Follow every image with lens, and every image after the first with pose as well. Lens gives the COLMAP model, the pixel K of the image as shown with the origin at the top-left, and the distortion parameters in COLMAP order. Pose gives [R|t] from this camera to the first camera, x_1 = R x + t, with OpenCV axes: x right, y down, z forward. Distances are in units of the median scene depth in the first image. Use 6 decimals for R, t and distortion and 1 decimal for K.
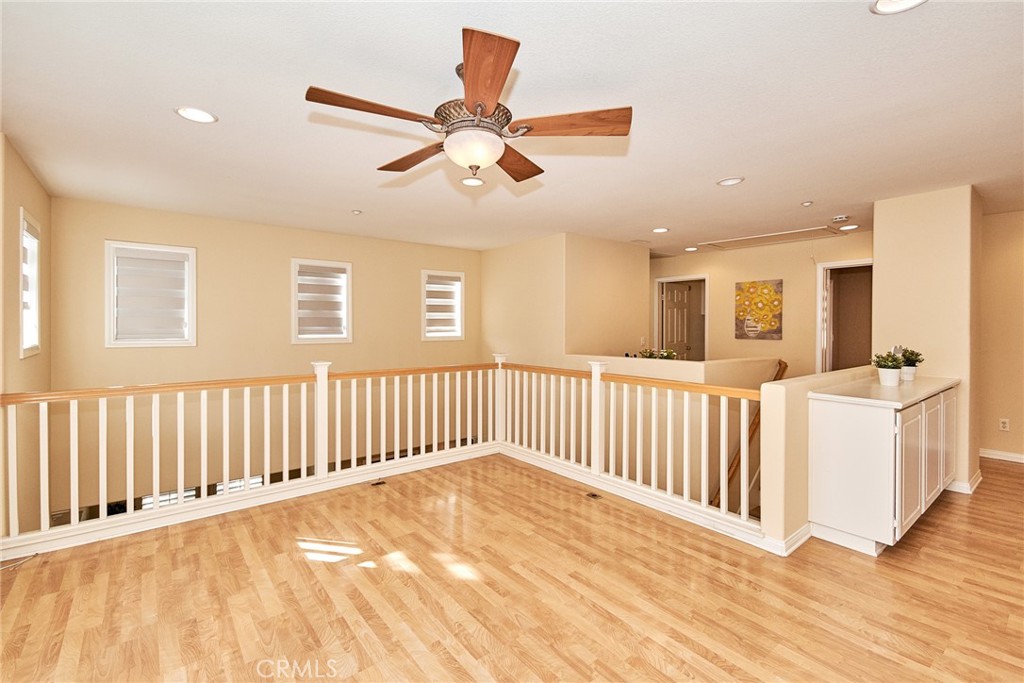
lens RADIAL K [[468.6, 0, 507.9], [0, 468.6, 332.8], [0, 0, 1]] dist [0.012788, -0.008414]
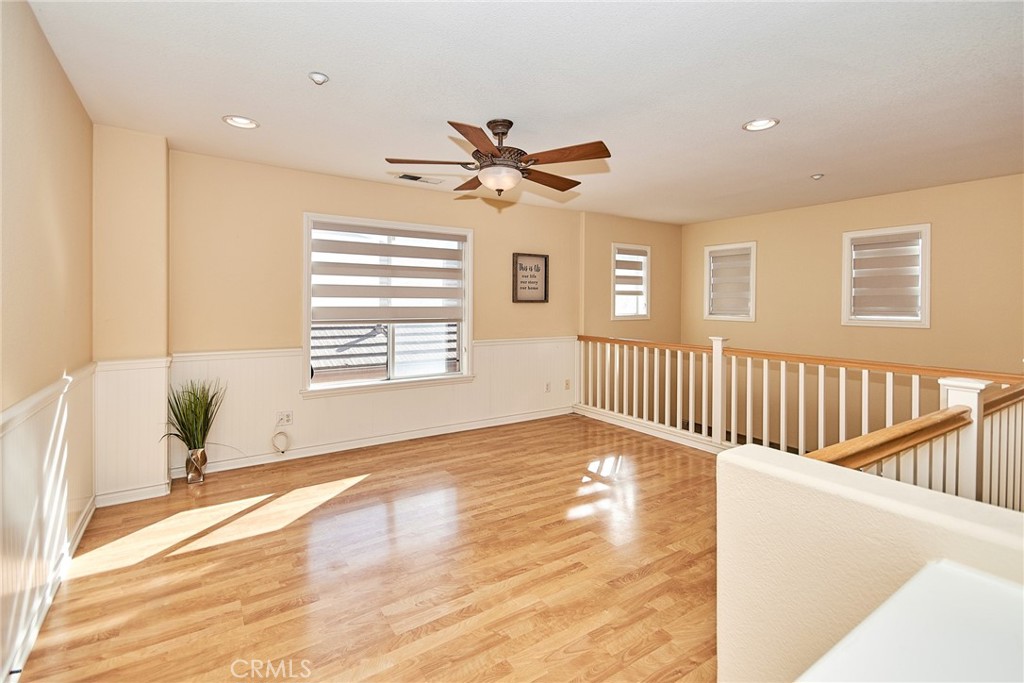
lens RADIAL K [[464.4, 0, 534.4], [0, 464.4, 304.3], [0, 0, 1]] dist [0.000679, -0.000133]
pose [[-0.065462, -0.001496, -0.997854, 0.601186], [-0.022878, 0.999738, 0.000002, -0.003151], [0.997593, 0.022829, -0.065479, 0.535836]]
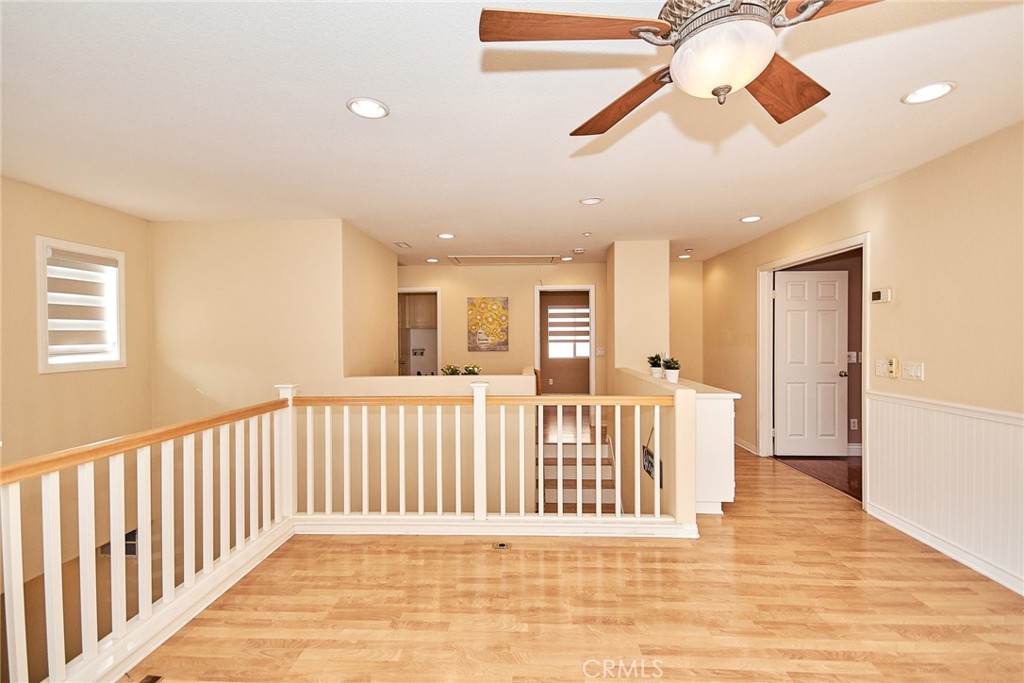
lens RADIAL K [[458.2, 0, 541.5], [0, 458.2, 342.4], [0, 0, 1]] dist [0.010320, 0.000092]
pose [[0.640853, -0.014712, 0.767522, -0.318618], [0.020761, 0.999783, 0.001829, -0.008464], [-0.767383, 0.014762, 0.641020, 0.349279]]
